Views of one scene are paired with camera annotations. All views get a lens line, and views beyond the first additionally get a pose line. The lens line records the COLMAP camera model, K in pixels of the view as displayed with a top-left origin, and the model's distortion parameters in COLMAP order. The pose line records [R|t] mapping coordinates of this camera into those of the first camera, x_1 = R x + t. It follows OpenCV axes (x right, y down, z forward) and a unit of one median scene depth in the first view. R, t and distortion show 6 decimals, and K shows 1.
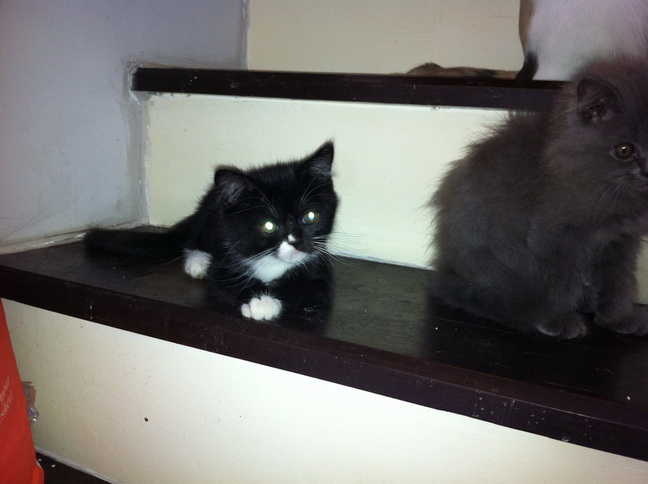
lens RADIAL K [[616.7, 0, 344.6], [0, 616.7, 245.0], [0, 0, 1]] dist [-0.007641, -0.028524]
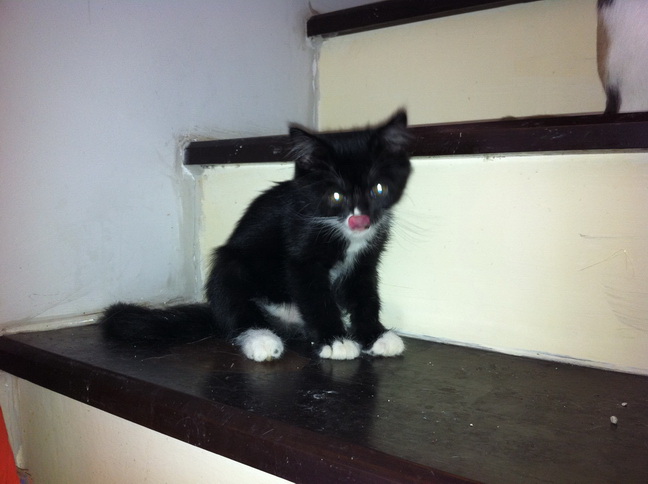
lens RADIAL K [[616.7, 0, 344.6], [0, 616.7, 245.0], [0, 0, 1]] dist [-0.007641, -0.028524]
pose [[0.974710, -0.033475, -0.220952, 0.120904], [0.002301, 0.990168, -0.139867, 0.013767], [0.223461, 0.135821, 0.965203, 0.132275]]
